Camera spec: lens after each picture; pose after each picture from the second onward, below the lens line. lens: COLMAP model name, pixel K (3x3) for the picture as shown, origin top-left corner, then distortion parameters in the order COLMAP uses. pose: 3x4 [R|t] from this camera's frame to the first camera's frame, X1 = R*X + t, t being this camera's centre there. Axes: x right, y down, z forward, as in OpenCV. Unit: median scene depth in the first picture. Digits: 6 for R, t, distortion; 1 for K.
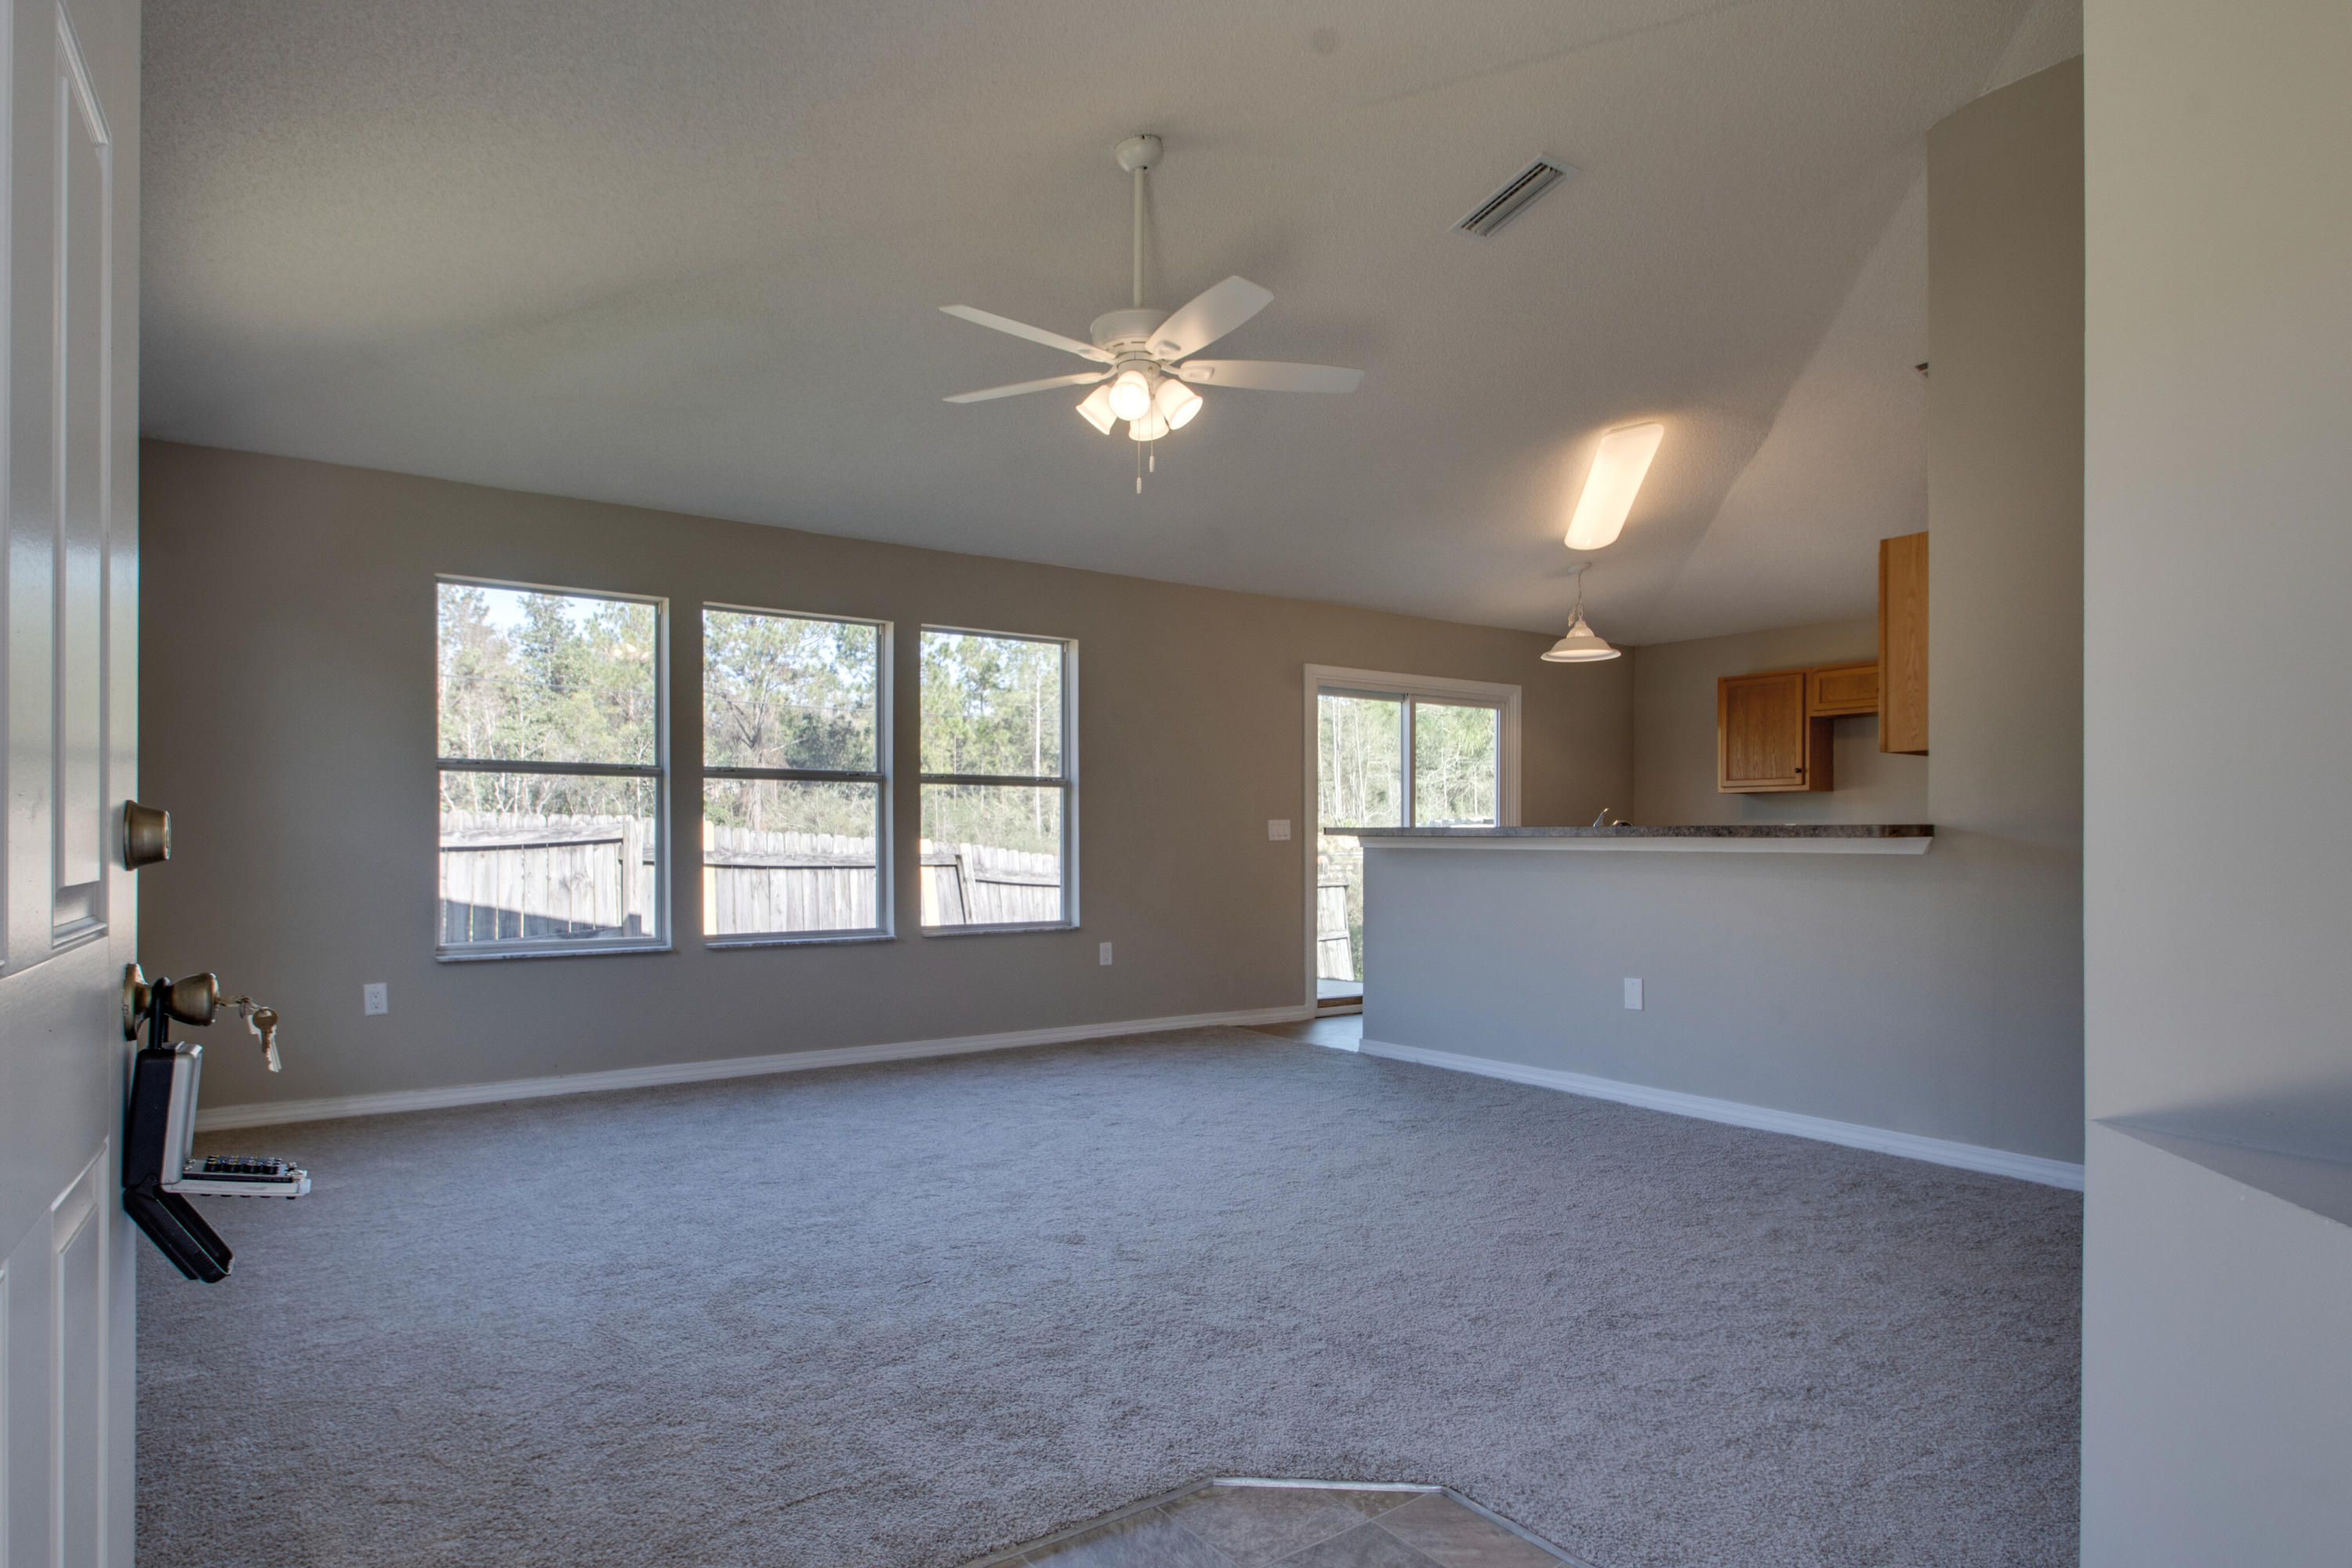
lens RADIAL K [[1326.8, 0, 1147.5], [0, 1326.8, 840.3], [0, 0, 1]] dist [0.004301, 0.001004]
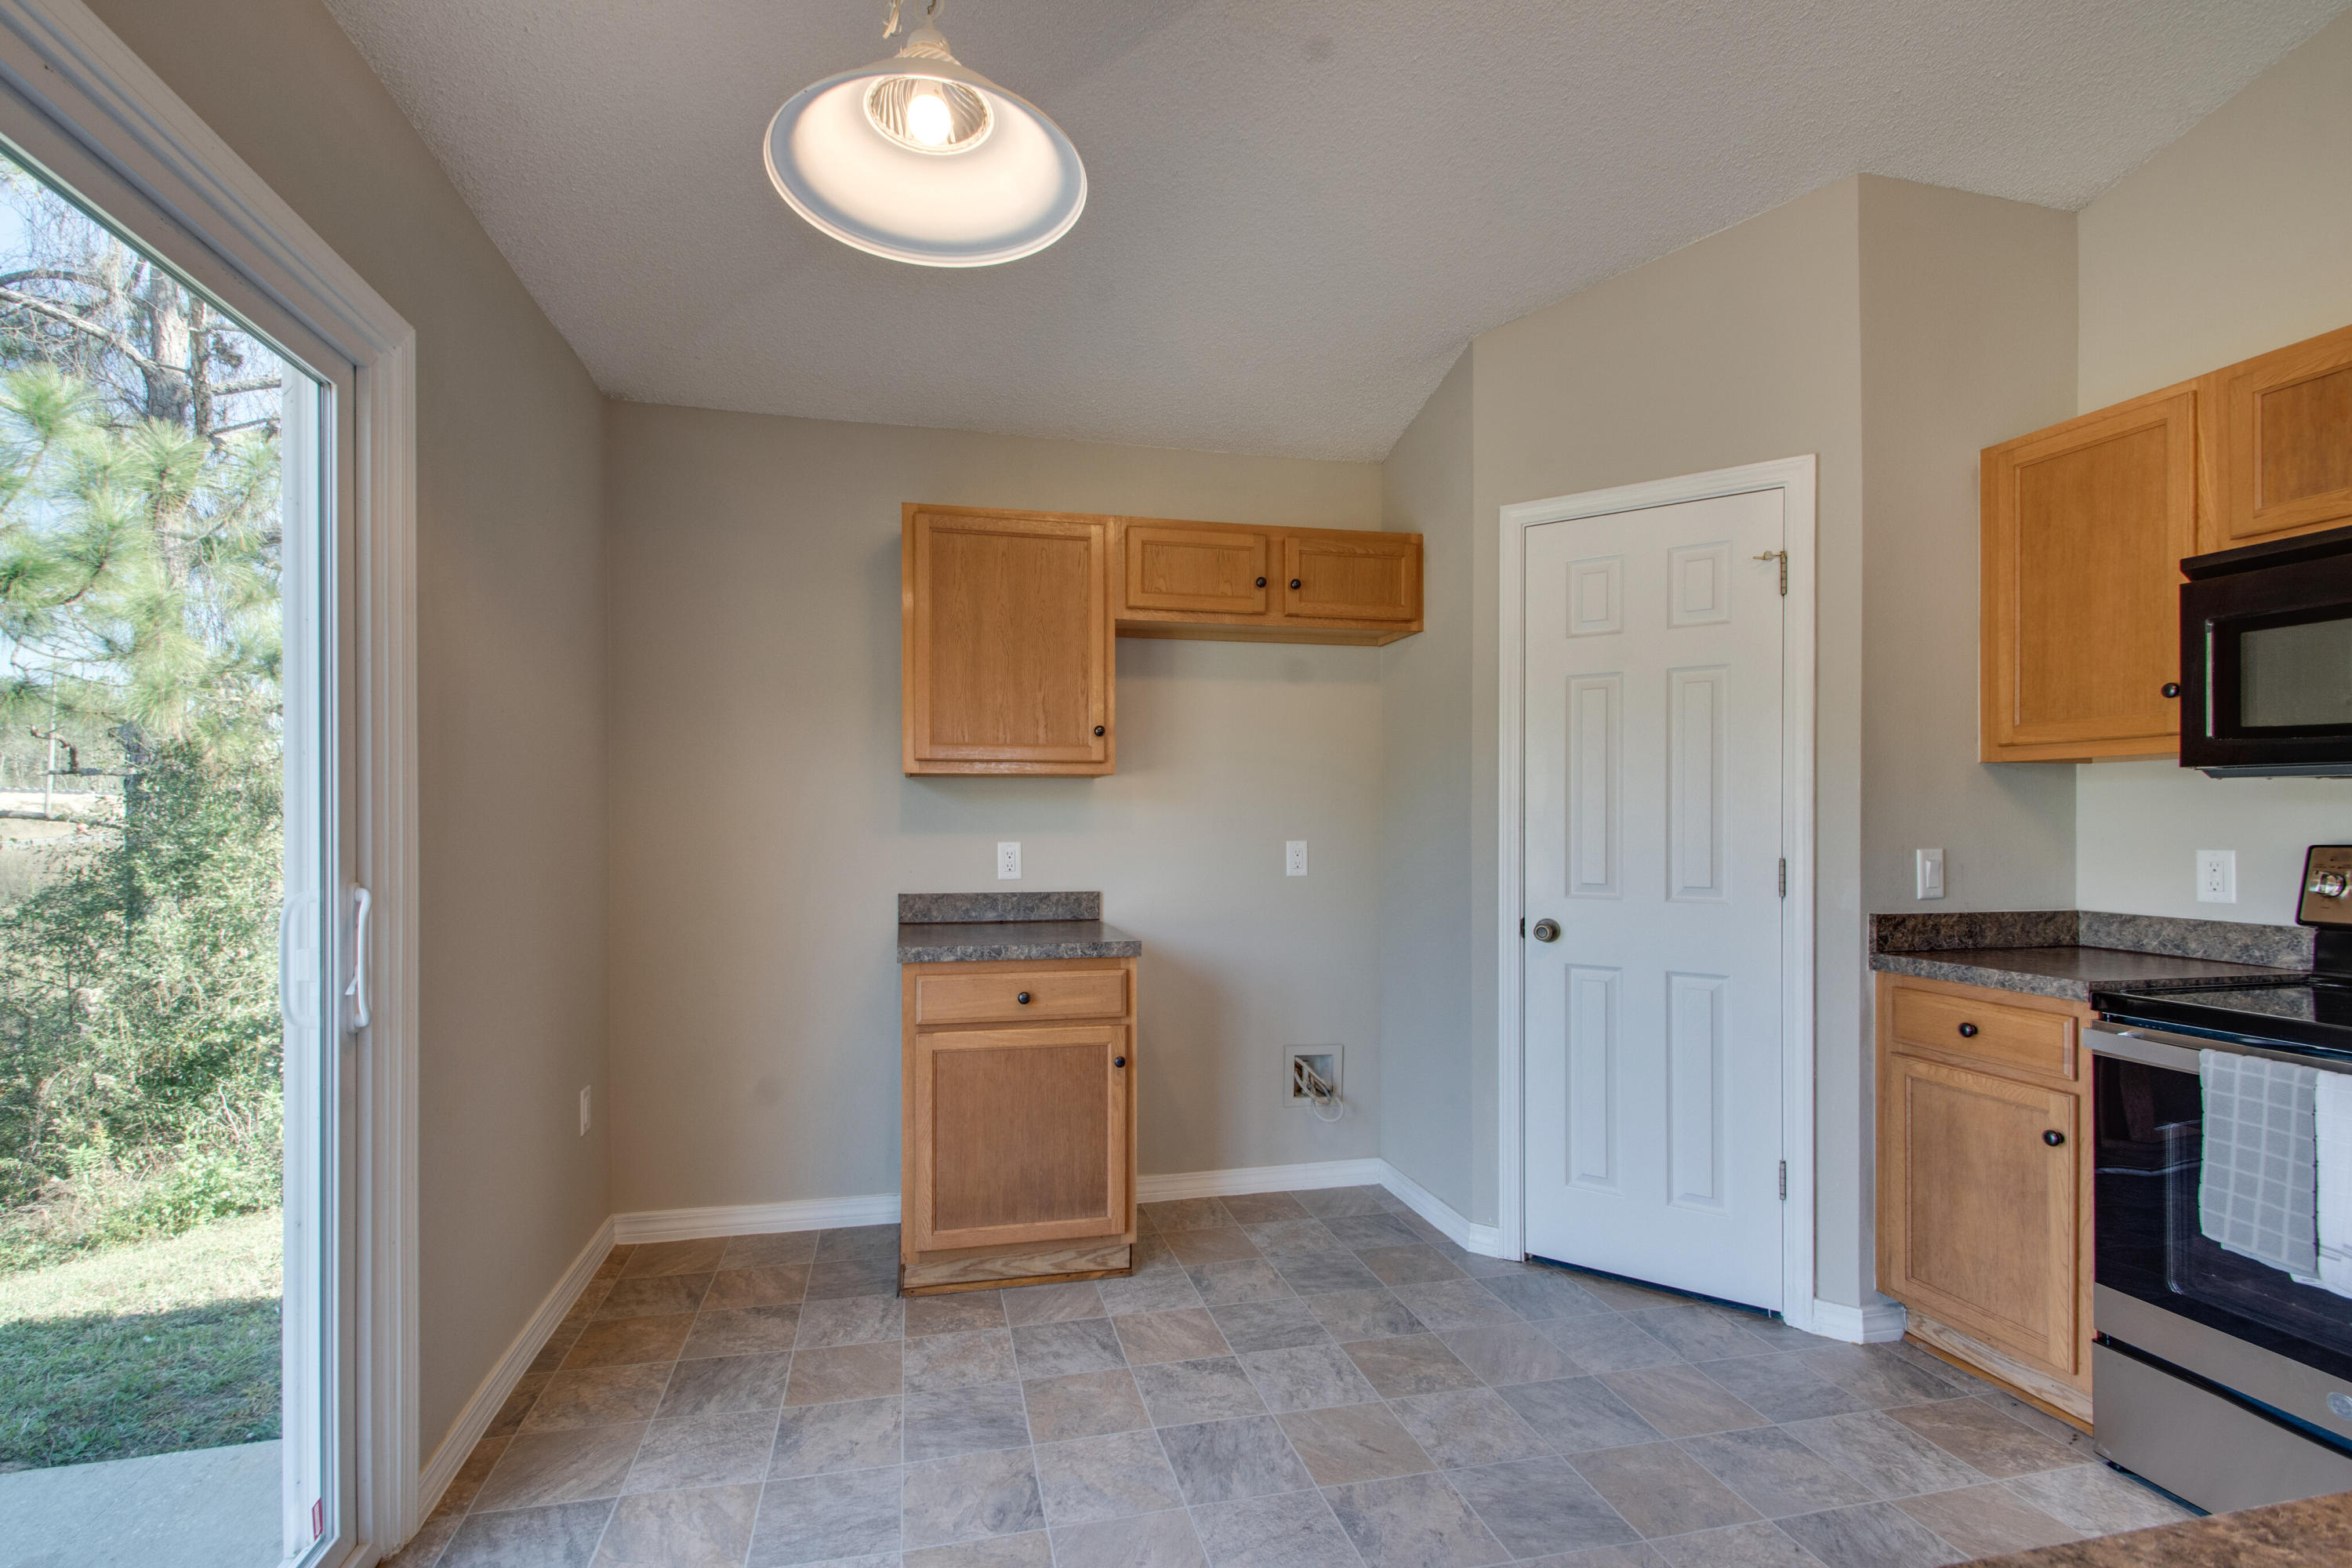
lens RADIAL K [[1067.9, 0, 1133.9], [0, 1067.9, 825.0], [0, 0, 1]] dist [0.011534, -0.000074]
pose [[0.380493, -0.006994, 0.924757, 0.174102], [0.002396, 0.999976, 0.006577, -0.025869], [-0.924781, -0.000287, 0.380500, 0.990407]]
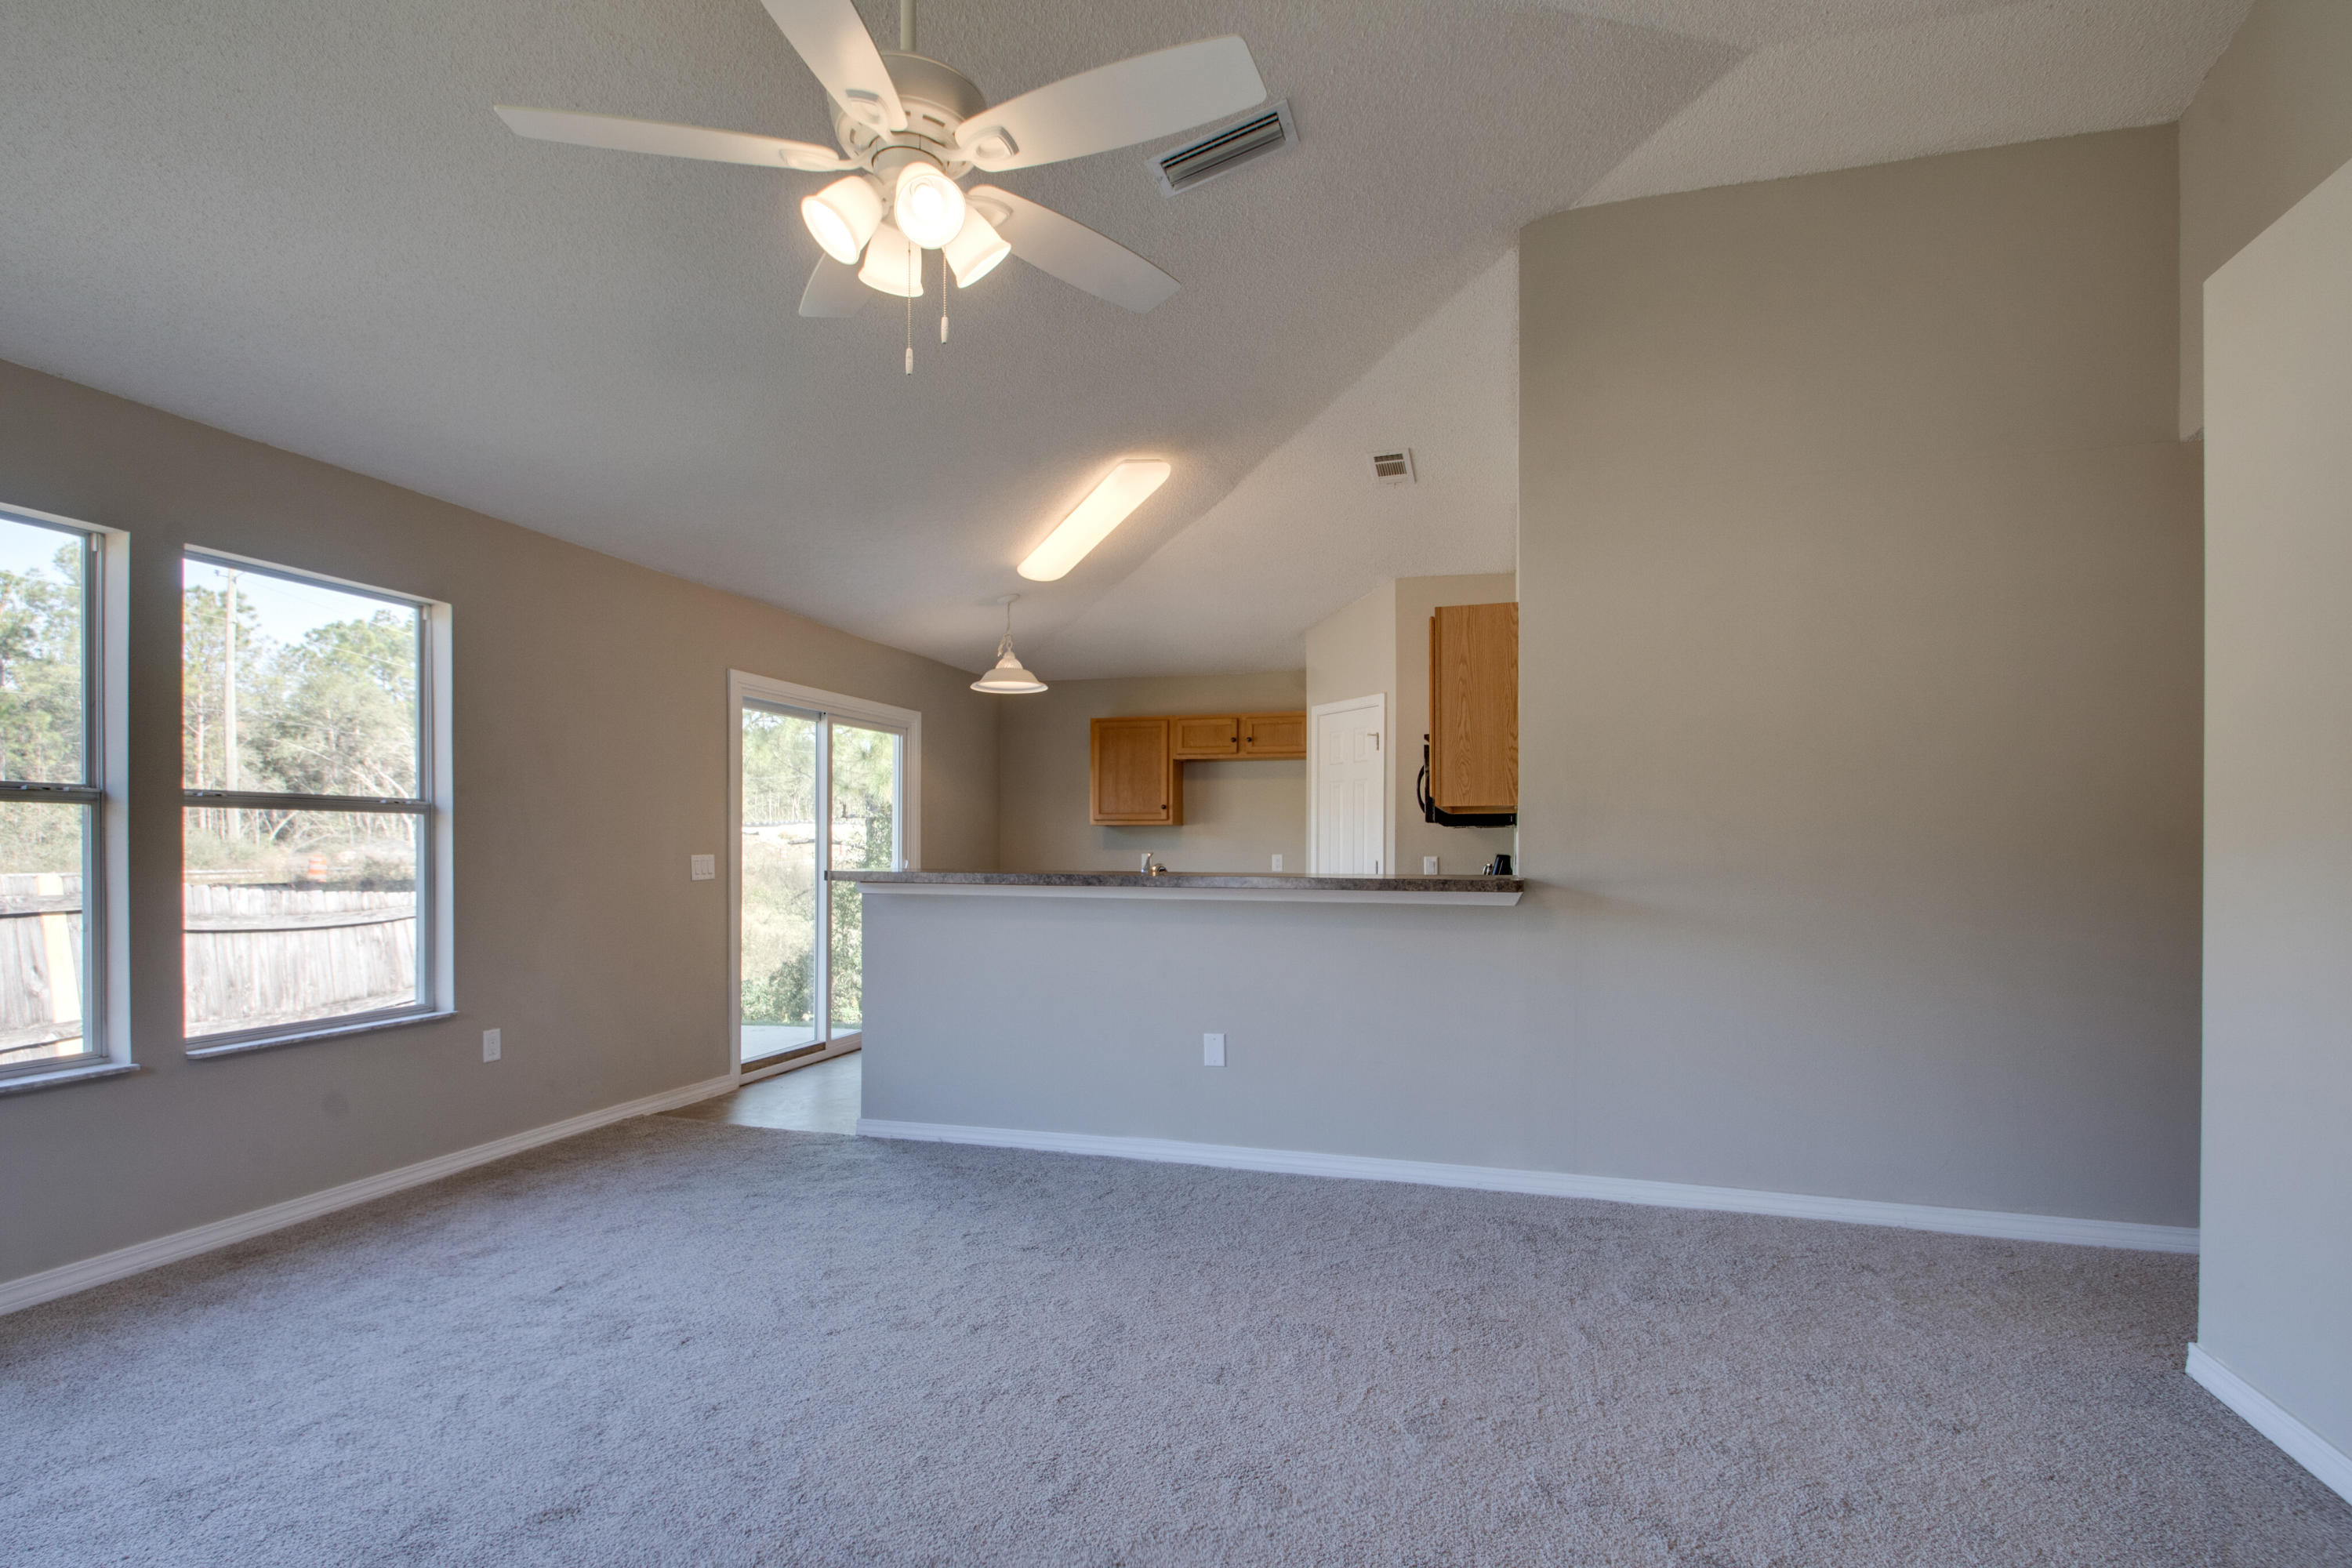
lens RADIAL K [[1160.6, 0, 1148.2], [0, 1160.6, 841.9], [0, 0, 1]] dist [0.011574, -0.000154]
pose [[0.787662, 0.003023, 0.616100, -0.141053], [-0.000953, 0.999993, -0.003688, -0.022903], [-0.616106, 0.002318, 0.787660, 0.281956]]
